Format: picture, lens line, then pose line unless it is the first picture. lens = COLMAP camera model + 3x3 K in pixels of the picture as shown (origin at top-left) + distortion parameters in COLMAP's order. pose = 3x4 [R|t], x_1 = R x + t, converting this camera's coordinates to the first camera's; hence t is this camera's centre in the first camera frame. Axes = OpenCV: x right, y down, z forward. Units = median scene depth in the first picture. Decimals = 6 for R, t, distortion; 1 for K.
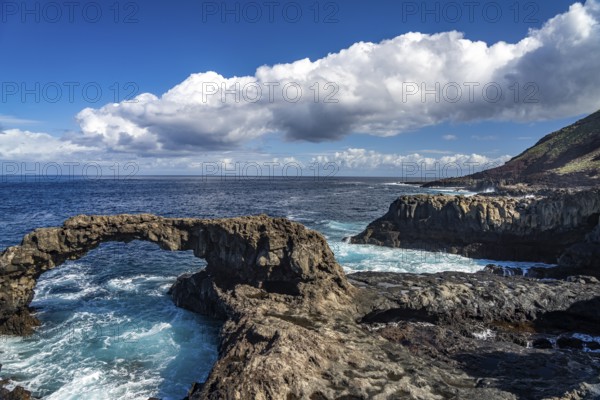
lens RADIAL K [[399.4, 0, 300.6], [0, 399.4, 196.9], [0, 0, 1]] dist [-0.026465, 0.006754]
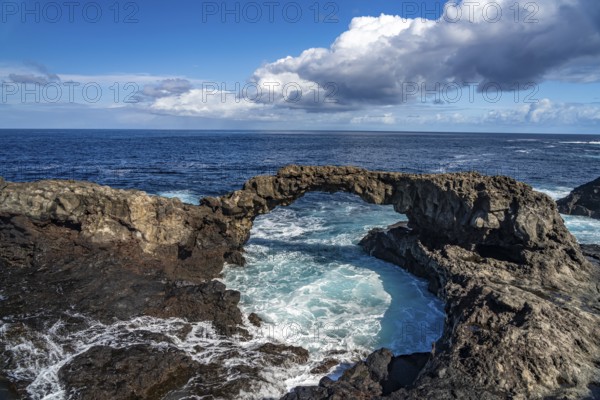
lens RADIAL K [[399.4, 0, 299.1], [0, 399.4, 201.2], [0, 0, 1]] dist [-0.026465, 0.006754]
pose [[0.926141, 0.068566, -0.370892, -0.142131], [-0.023357, 0.991877, 0.125042, 0.008835], [0.376452, -0.107143, 0.920219, 0.015408]]
